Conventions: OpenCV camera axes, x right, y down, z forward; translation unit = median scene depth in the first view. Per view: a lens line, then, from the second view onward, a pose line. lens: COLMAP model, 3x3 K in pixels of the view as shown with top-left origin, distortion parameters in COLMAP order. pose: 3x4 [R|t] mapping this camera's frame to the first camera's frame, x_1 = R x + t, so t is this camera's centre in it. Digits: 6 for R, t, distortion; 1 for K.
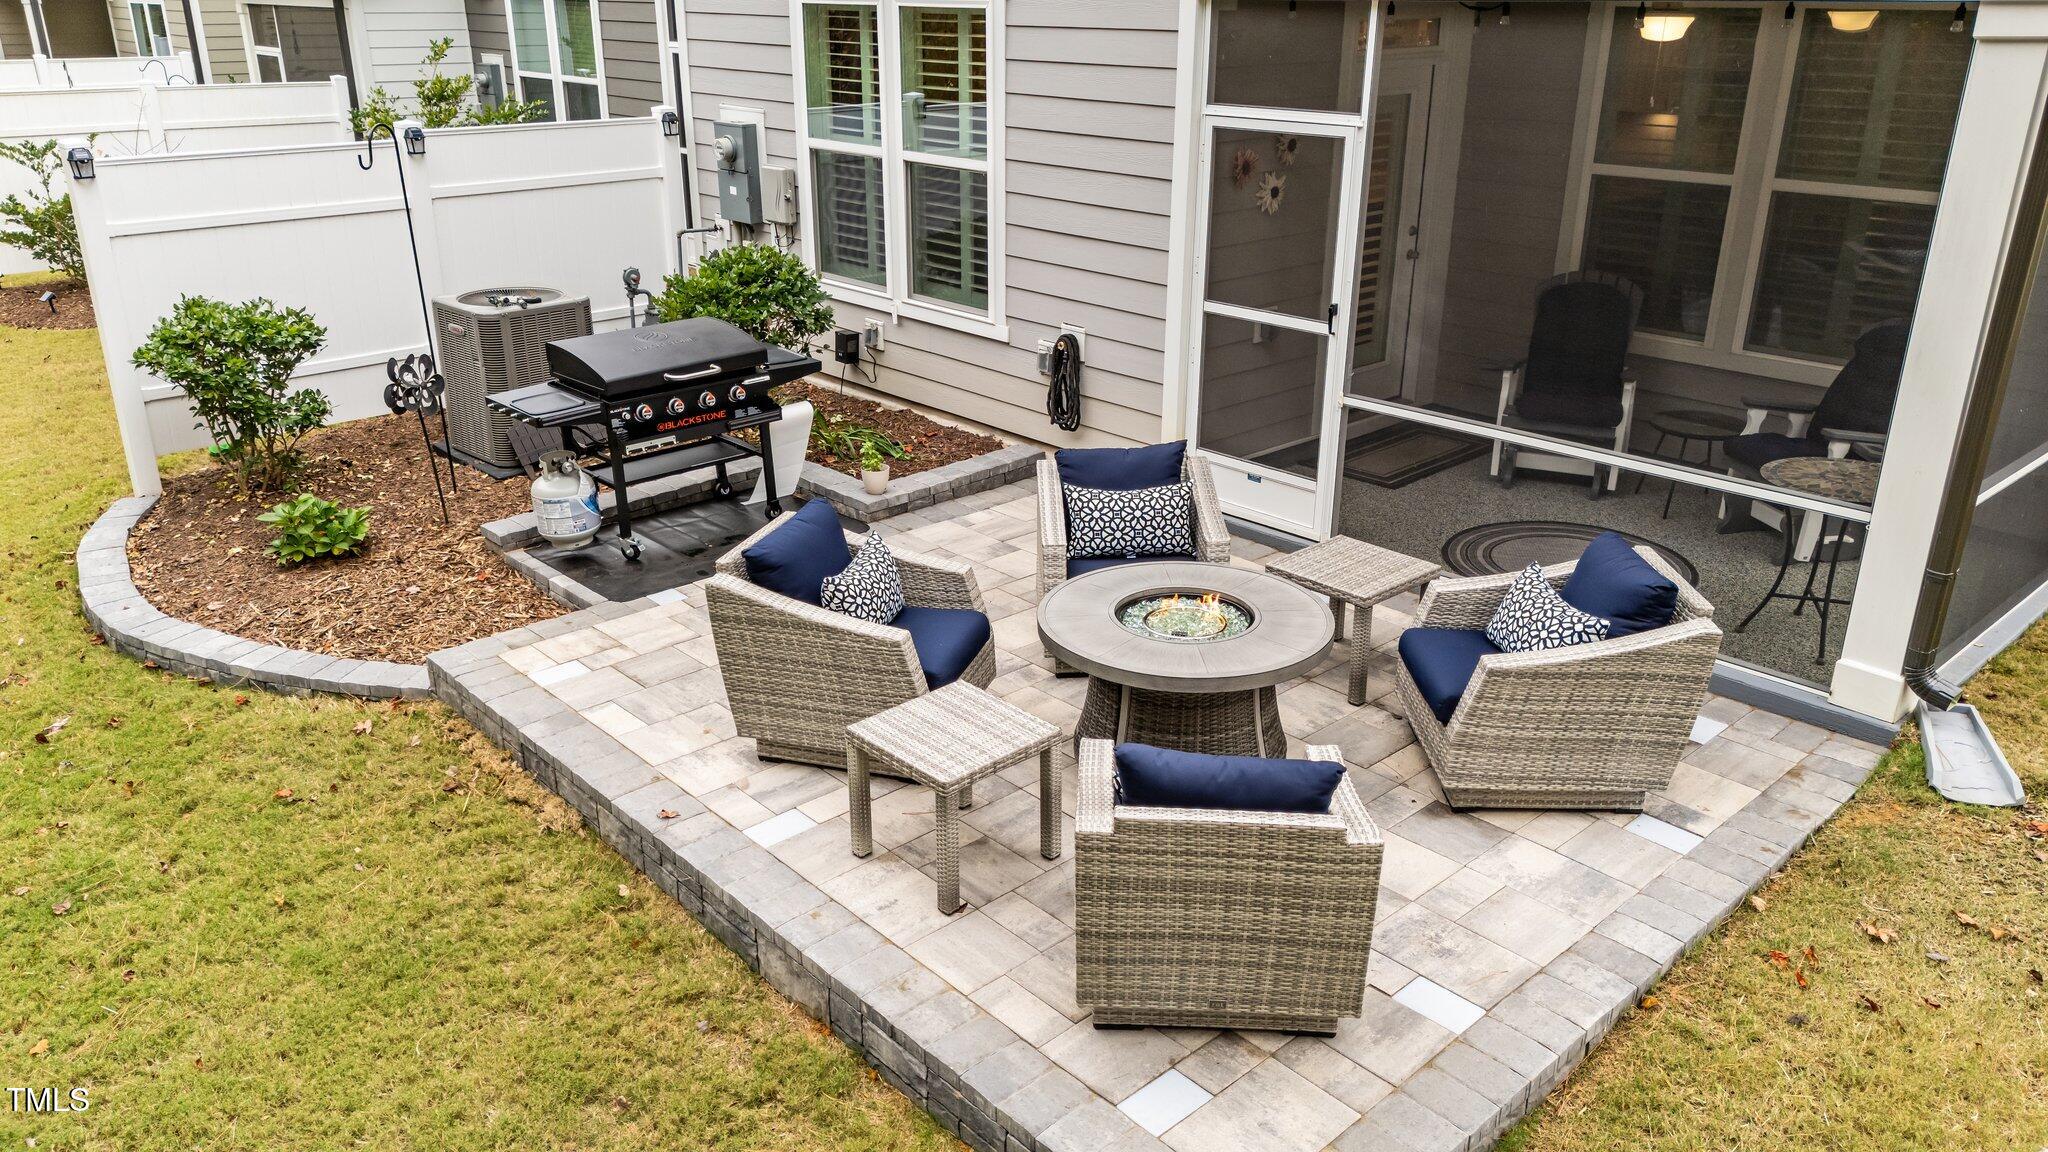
lens RADIAL K [[1511.7, 0, 1023.9], [0, 1511.7, 584.3], [0, 0, 1]] dist [0.069286, -0.073820]
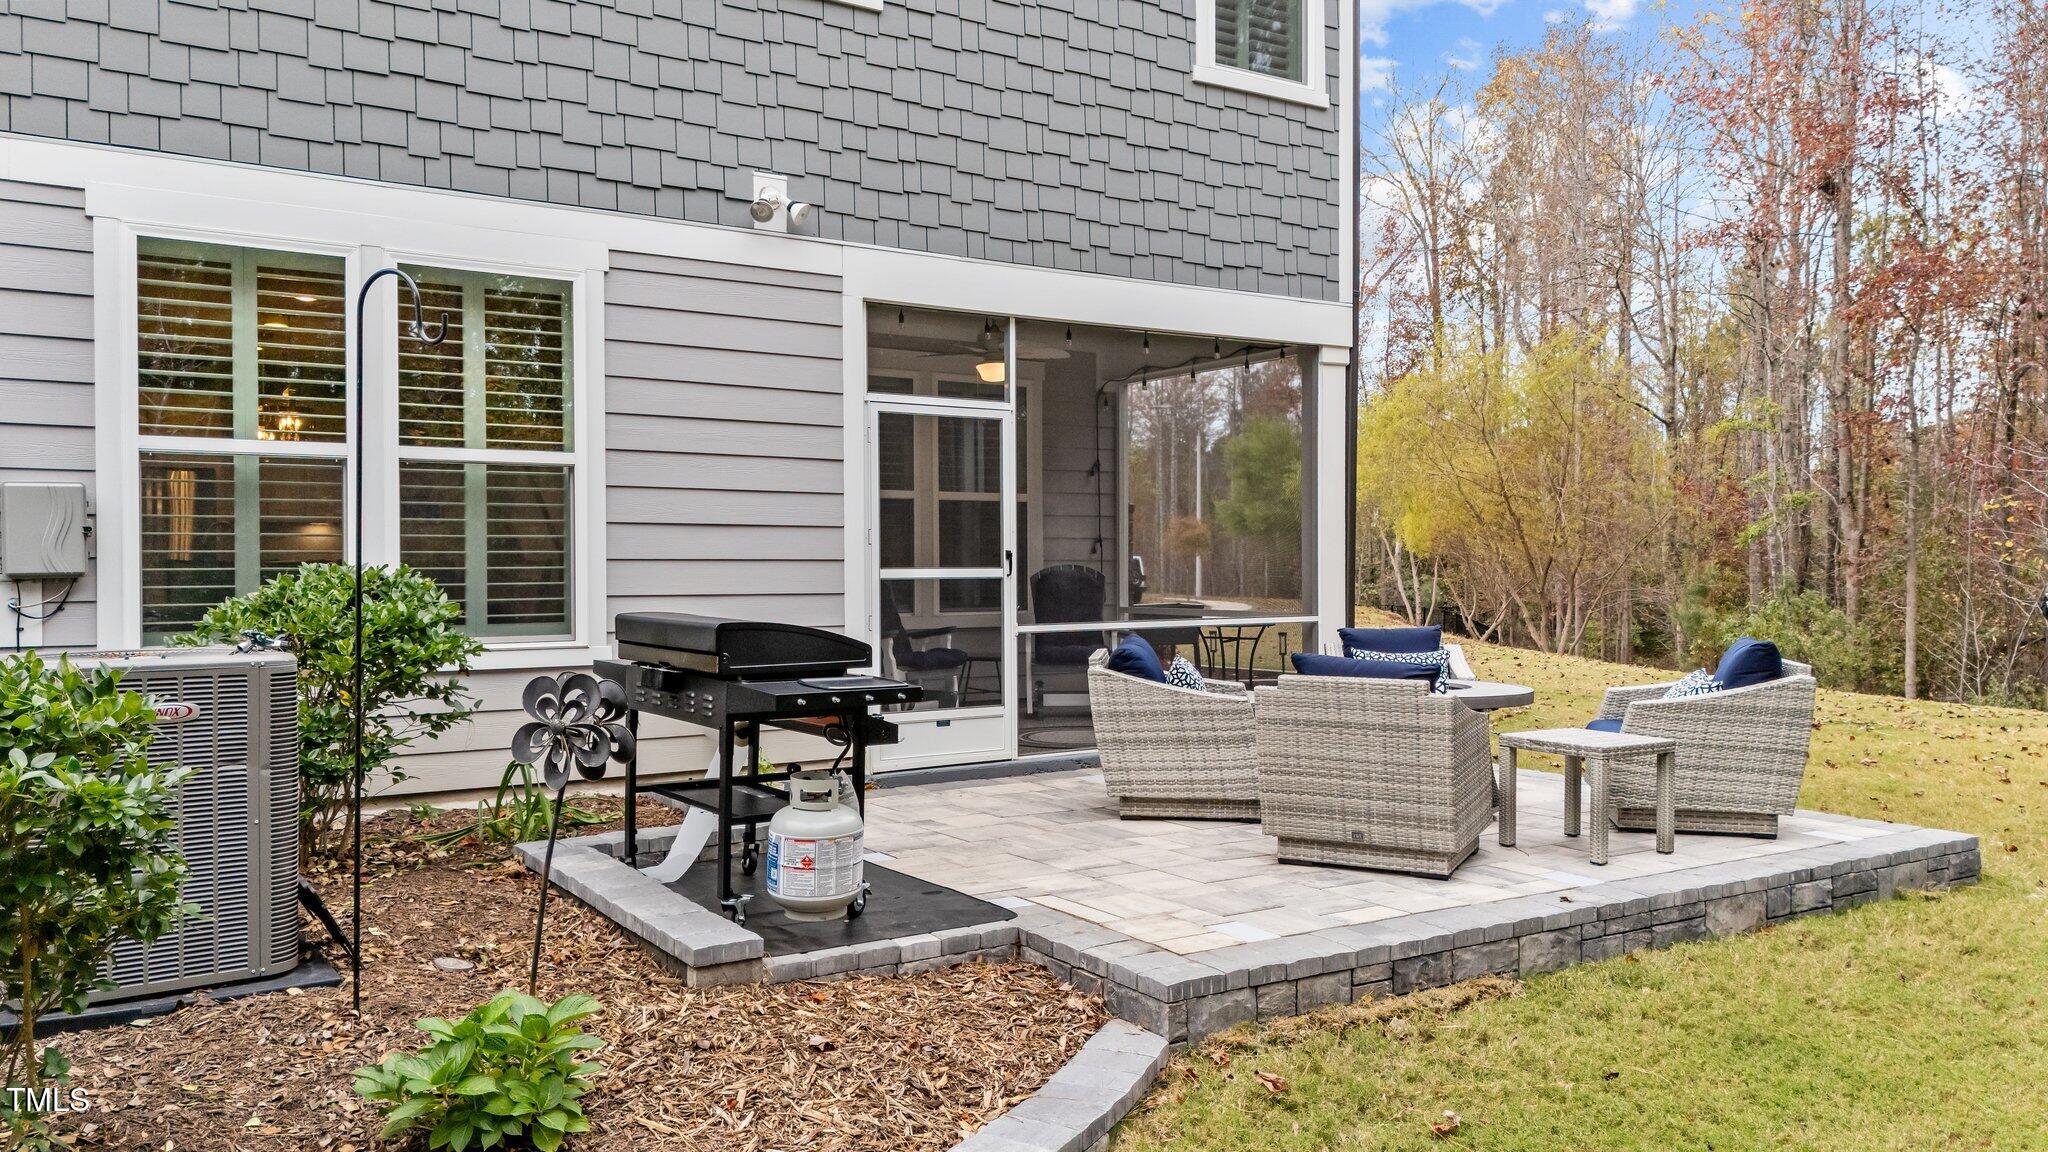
lens RADIAL K [[1511.7, 0, 1023.9], [0, 1511.7, 584.3], [0, 0, 1]] dist [0.069286, -0.073820]
pose [[0.161151, -0.018987, 0.986747, -0.889674], [0.367204, 0.929188, -0.042091, -0.095122], [-0.916074, 0.369120, 0.156712, 0.739518]]
